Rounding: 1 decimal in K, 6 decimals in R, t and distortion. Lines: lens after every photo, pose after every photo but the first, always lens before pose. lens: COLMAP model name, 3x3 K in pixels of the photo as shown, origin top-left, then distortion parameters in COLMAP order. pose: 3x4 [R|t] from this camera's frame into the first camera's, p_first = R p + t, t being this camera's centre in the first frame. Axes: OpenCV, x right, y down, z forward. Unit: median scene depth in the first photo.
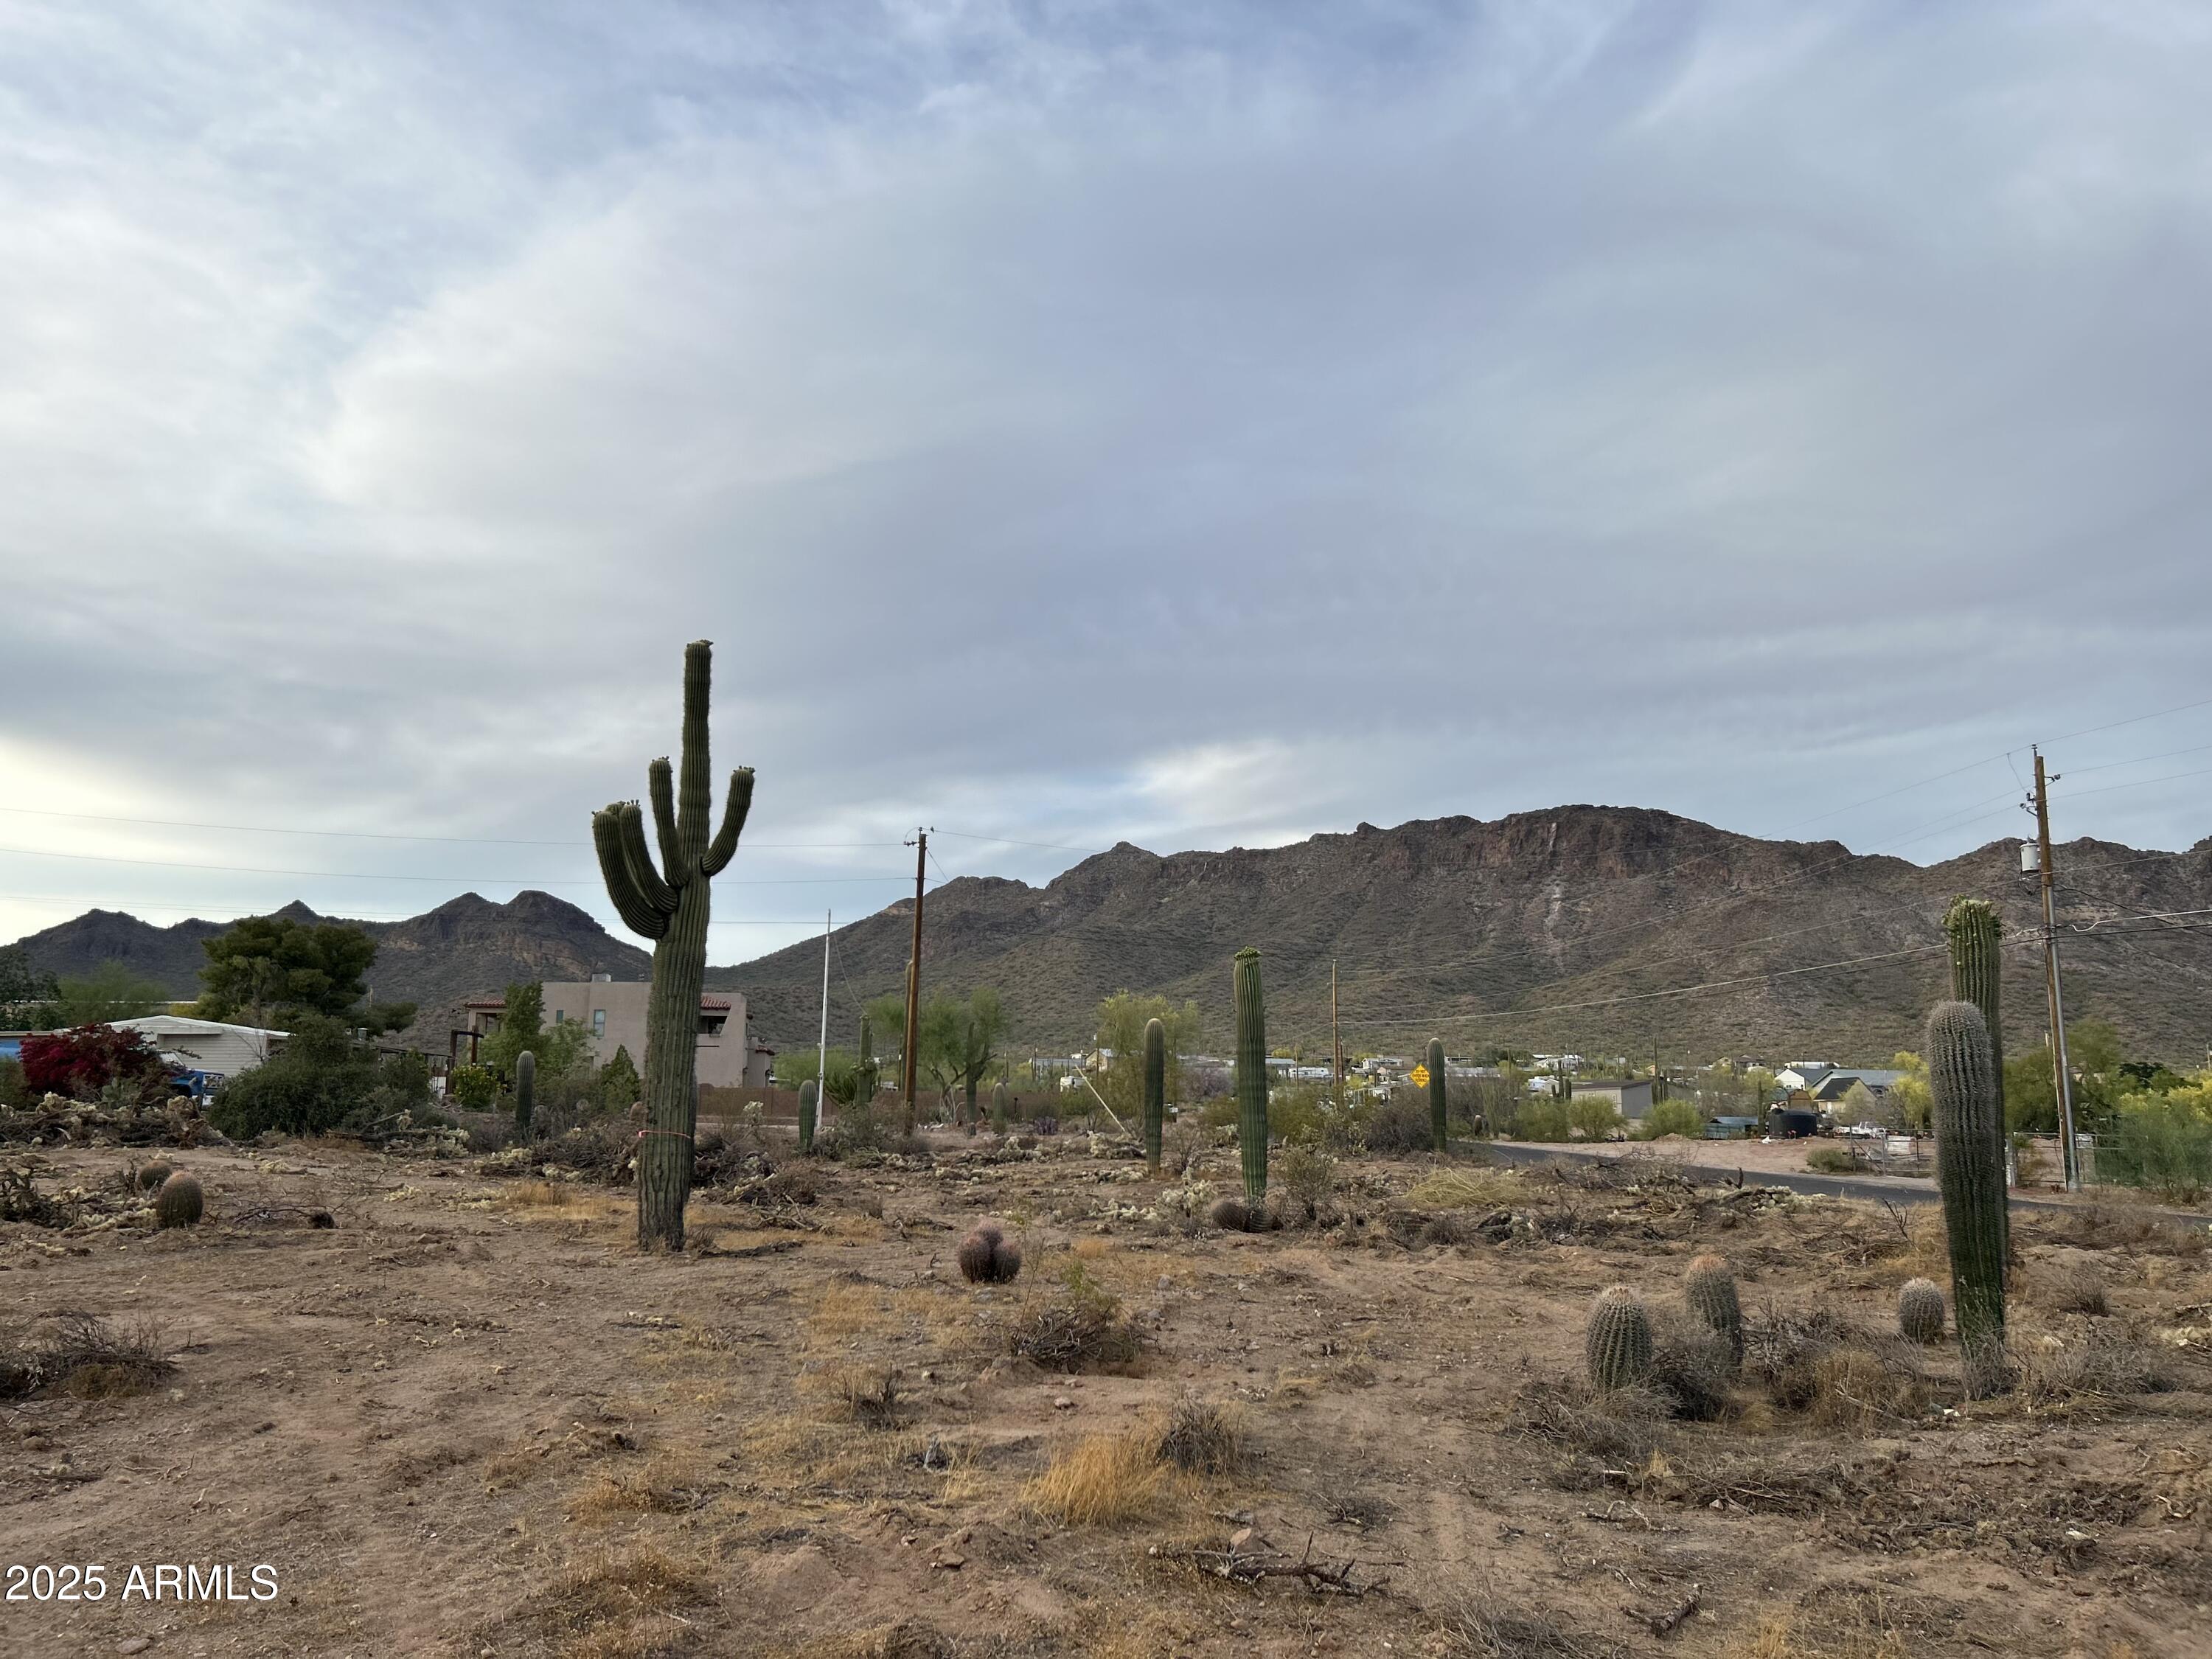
lens RADIAL K [[1769.0, 0, 1106.0], [0, 1769.0, 829.5], [0, 0, 1]] dist [0.067884, -0.257551]
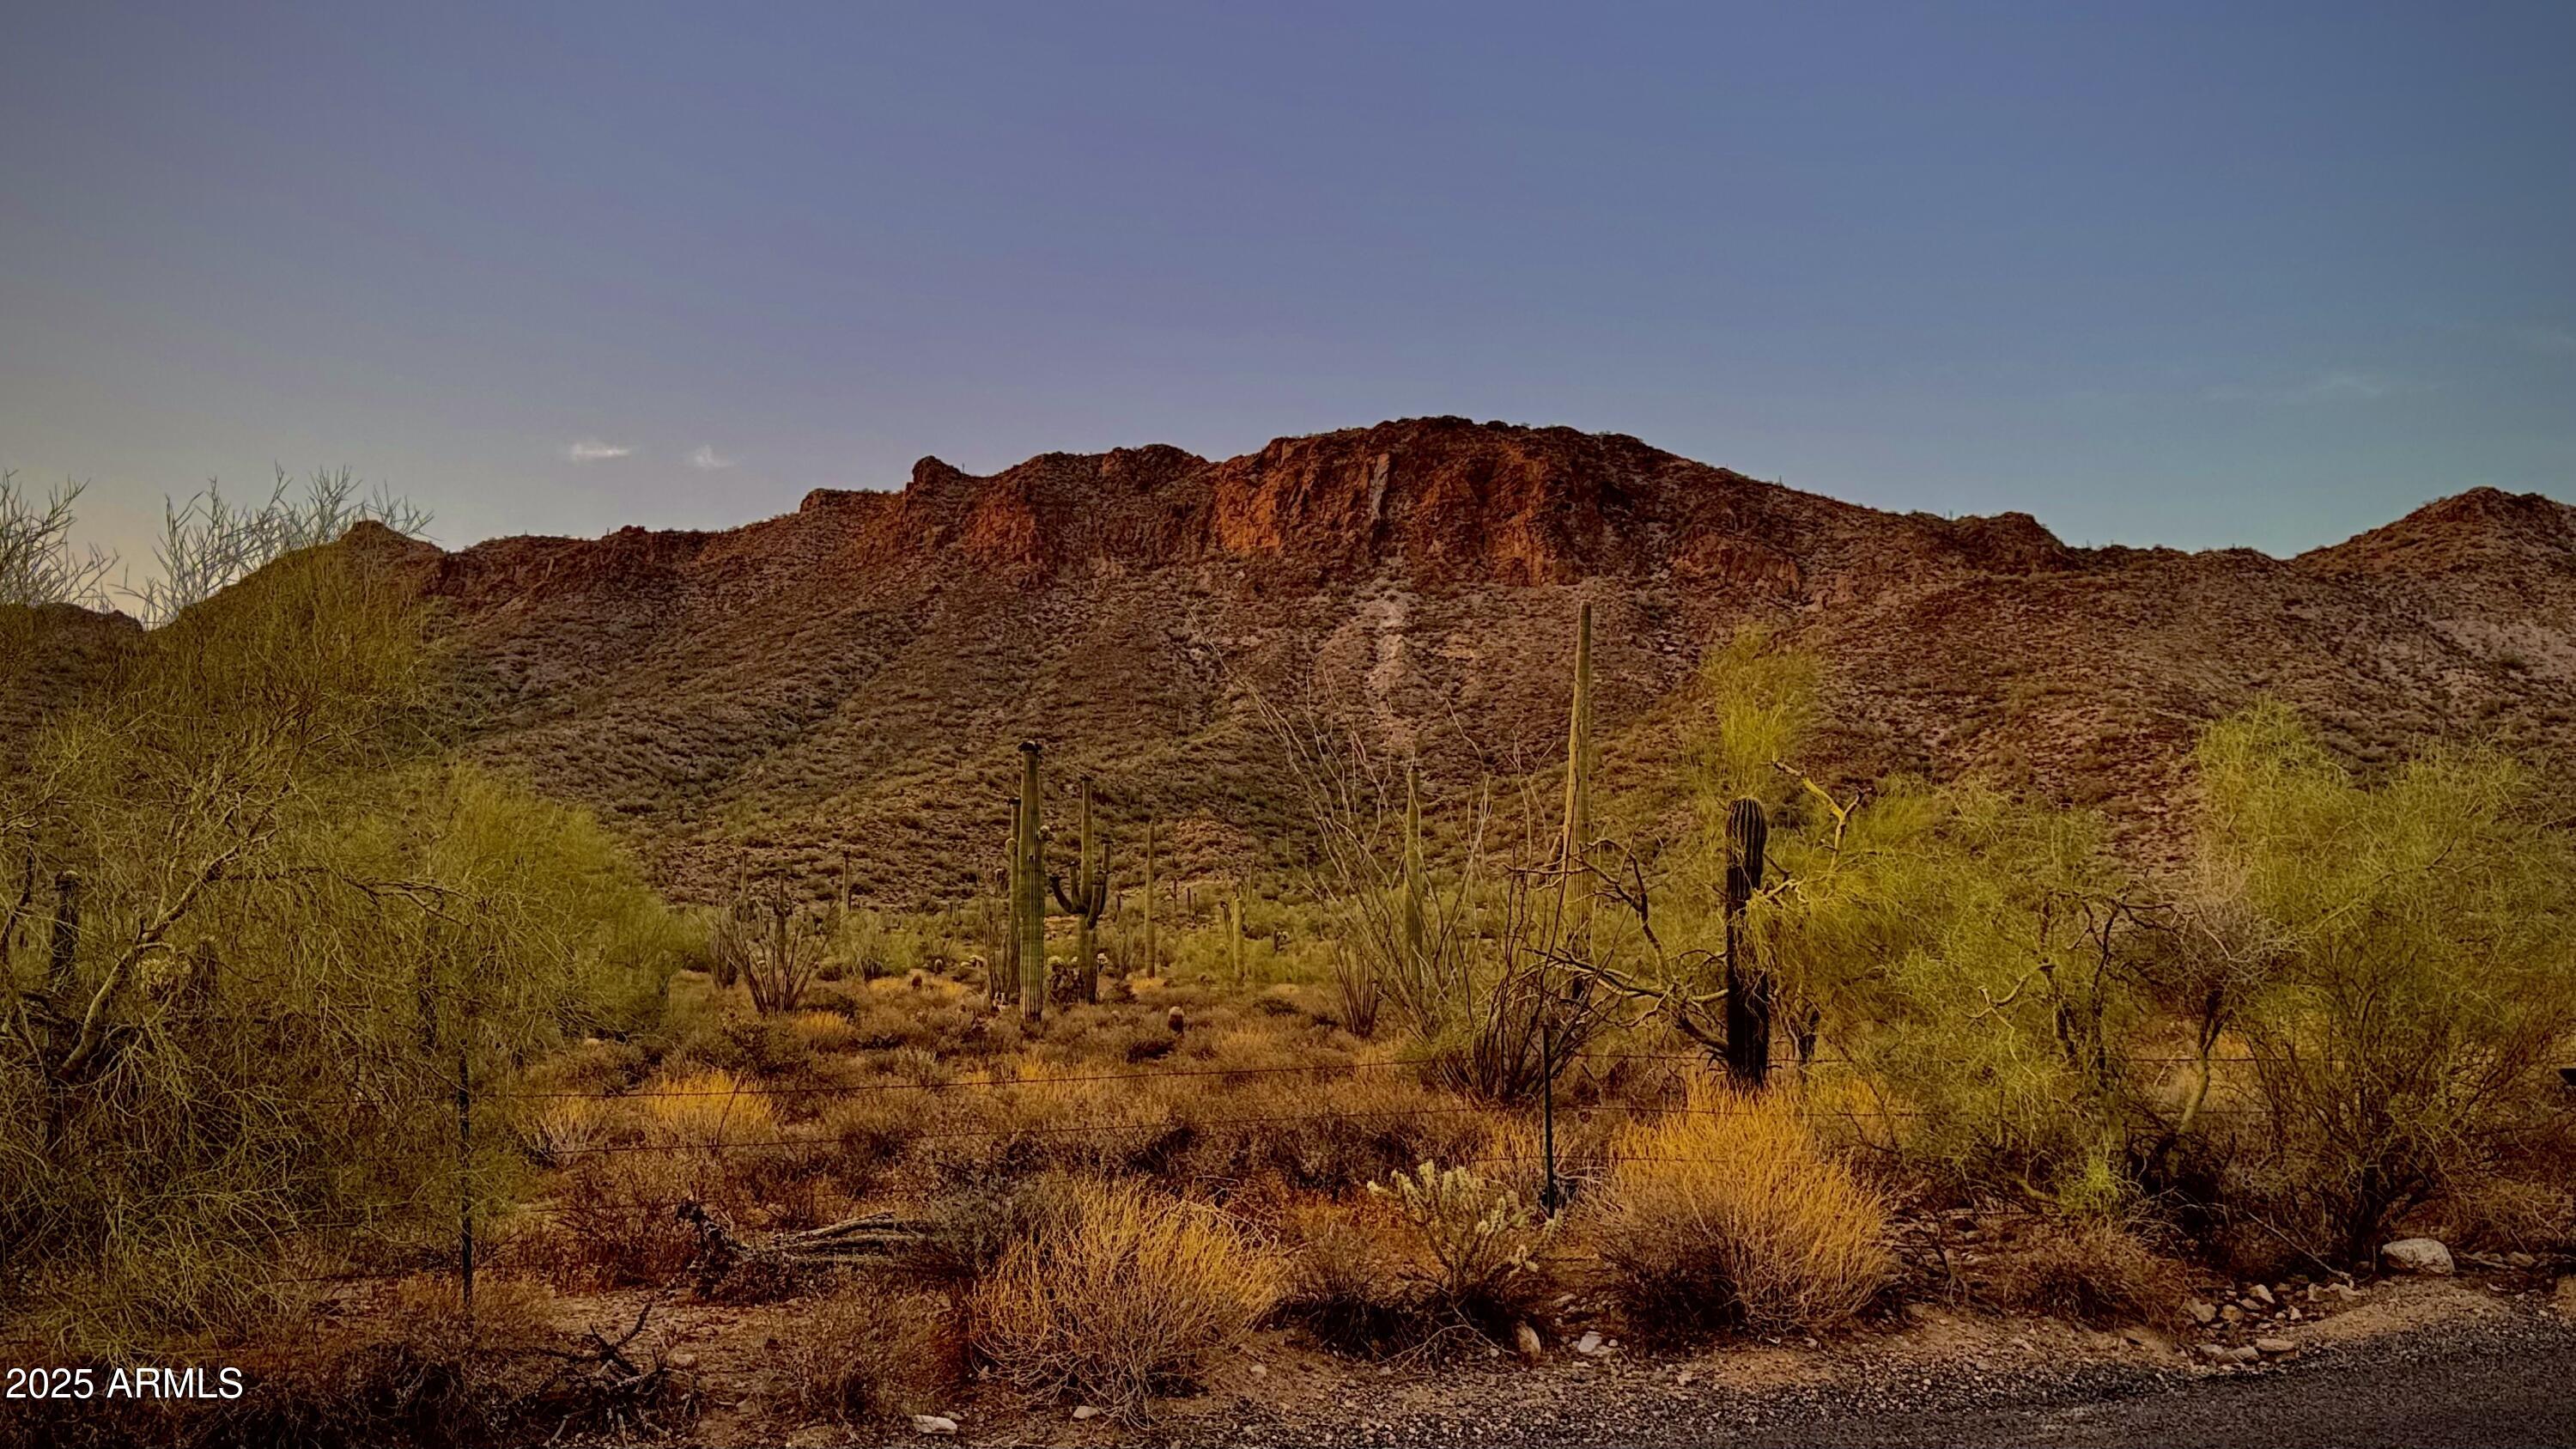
lens RADIAL K [[2429.6, 0, 1288.0], [0, 2429.6, 724.5], [0, 0, 1]] dist [0.164890, 0.001049]
pose [[0.963849, 0.030874, 0.264656, 0.083234], [-0.033238, 0.999438, 0.004455, 0.057526], [-0.264370, -0.013091, 0.964333, 0.460567]]
